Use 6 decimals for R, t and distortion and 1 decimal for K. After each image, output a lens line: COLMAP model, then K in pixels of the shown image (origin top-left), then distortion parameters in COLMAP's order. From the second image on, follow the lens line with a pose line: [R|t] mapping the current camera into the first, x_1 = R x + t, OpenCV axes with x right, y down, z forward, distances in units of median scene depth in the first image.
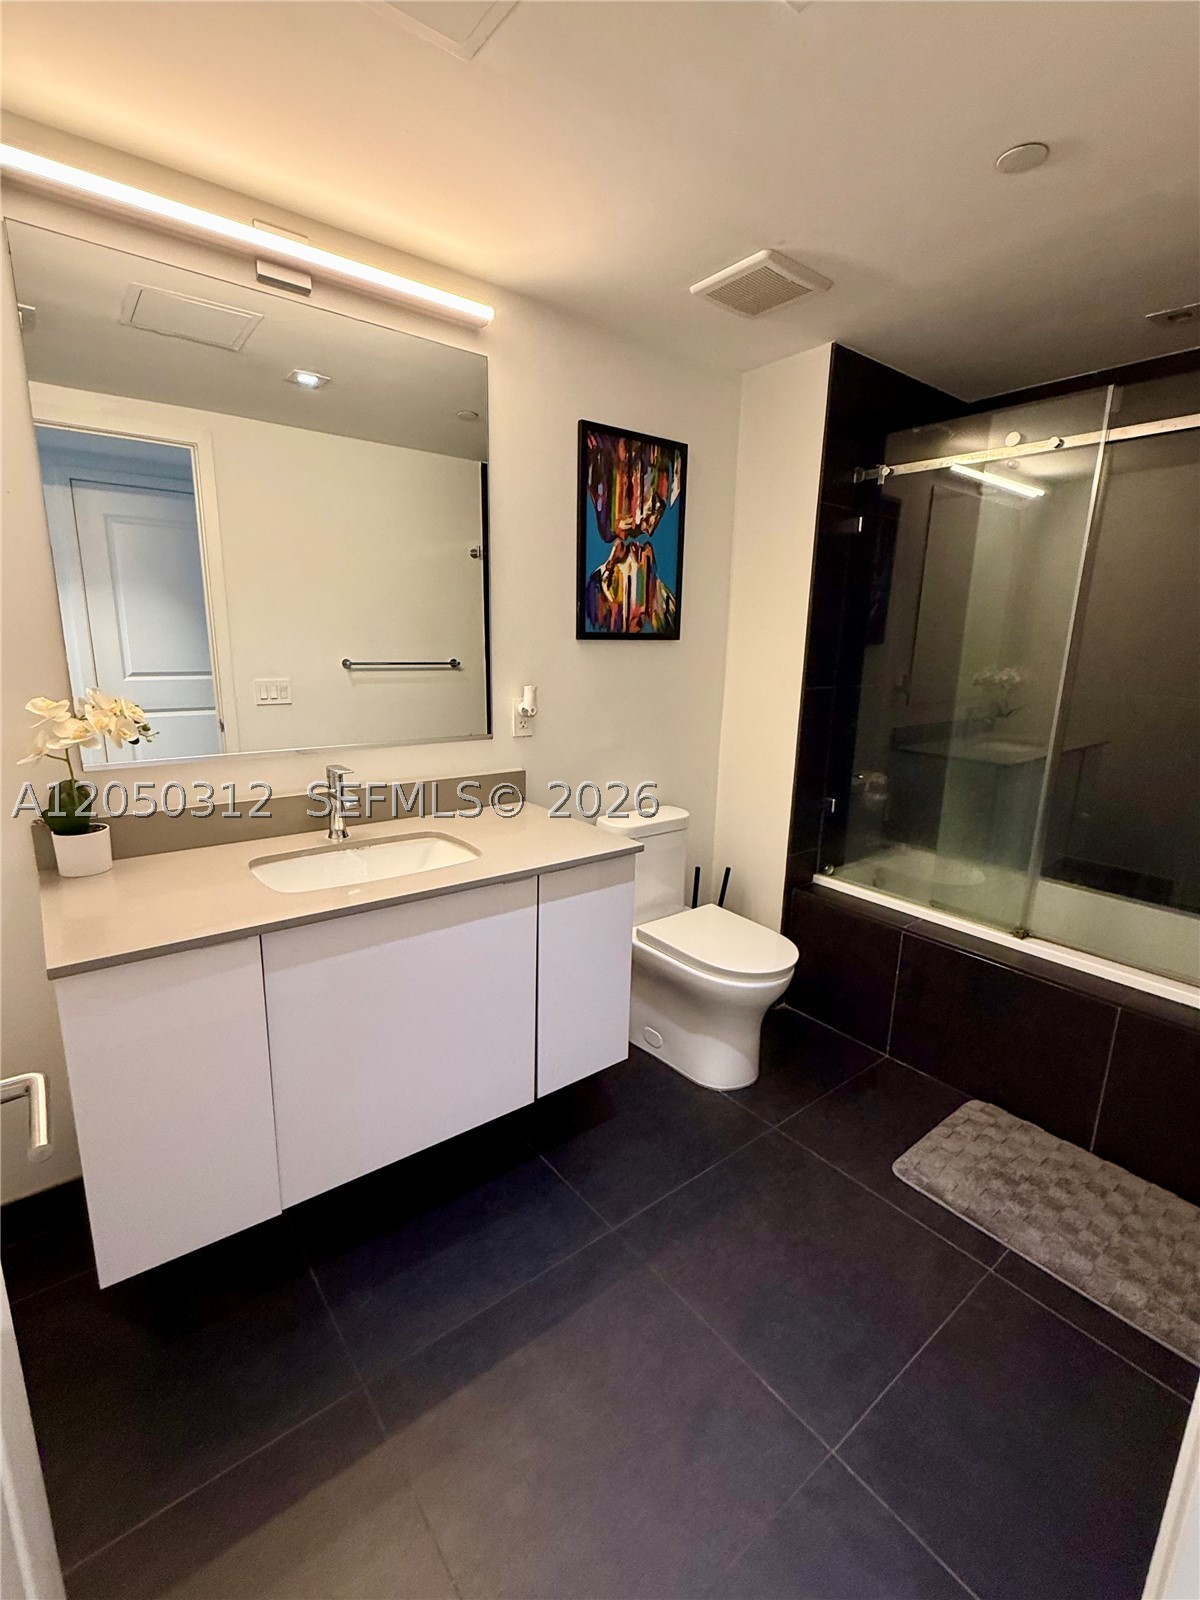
lens RADIAL K [[710.9, 0, 593.4], [0, 710.9, 794.1], [0, 0, 1]] dist [0.000405, -0.000569]
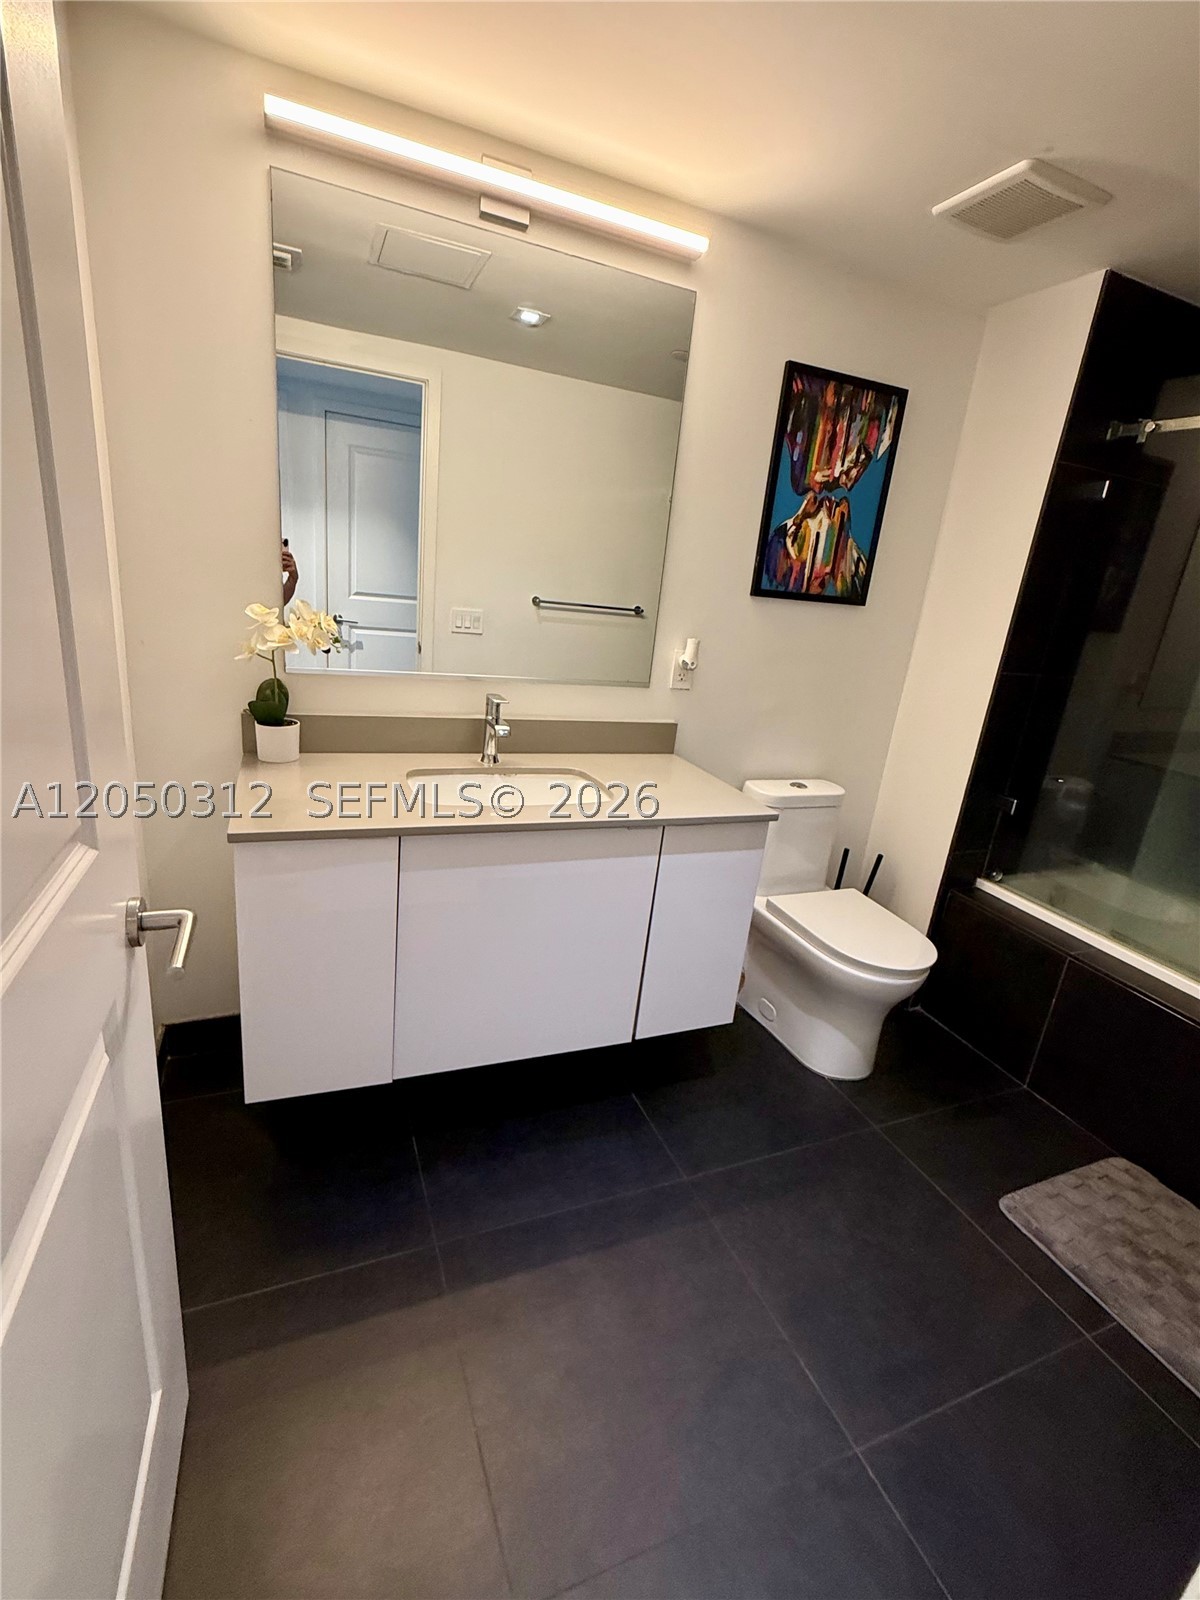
lens RADIAL K [[710.9, 0, 598.6], [0, 710.9, 793.3], [0, 0, 1]] dist [0.000405, -0.000569]
pose [[0.960367, 0.152431, -0.233366, 0.052288], [-0.137685, 0.987374, 0.078327, 0.001101], [0.242359, -0.043092, 0.969229, 0.000922]]
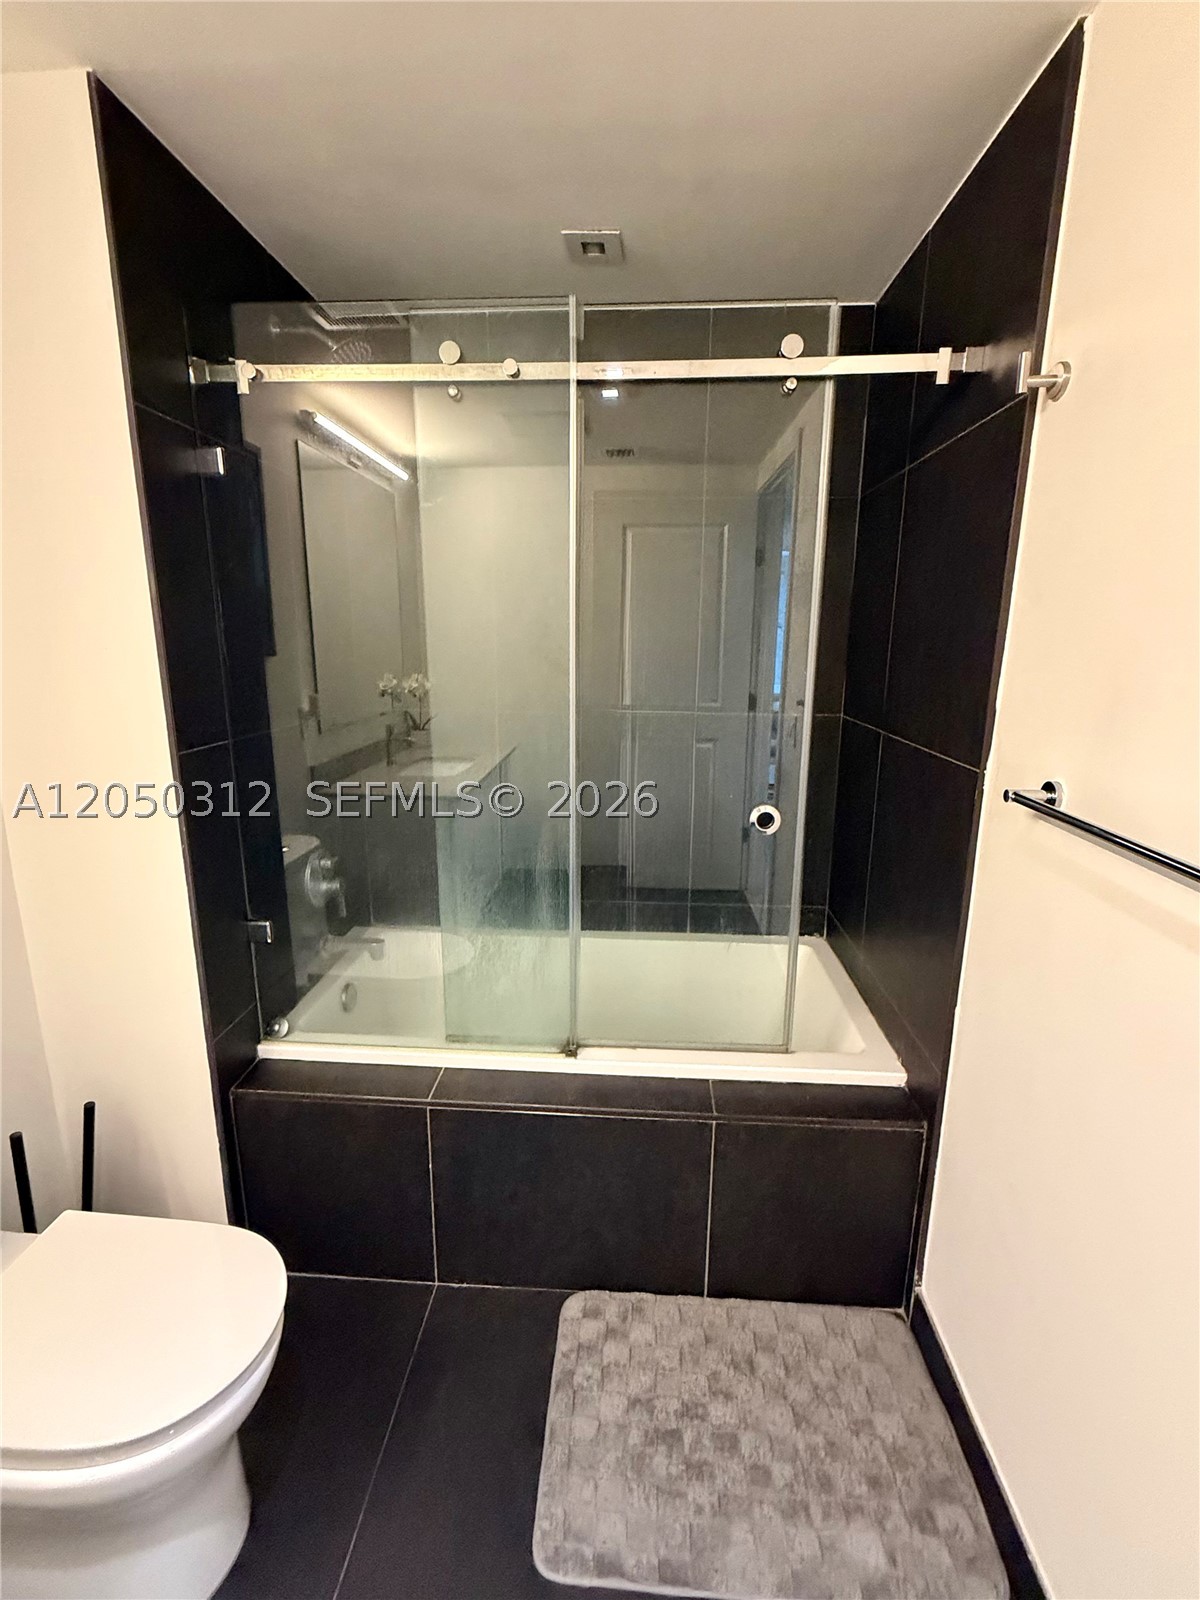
lens RADIAL K [[710.9, 0, 597.4], [0, 710.9, 796.3], [0, 0, 1]] dist [0.000405, -0.000569]
pose [[0.658309, -0.181663, 0.730499, 0.130797], [0.170375, 0.981217, 0.090475, -0.138199], [-0.733214, 0.064898, 0.676894, 0.493037]]
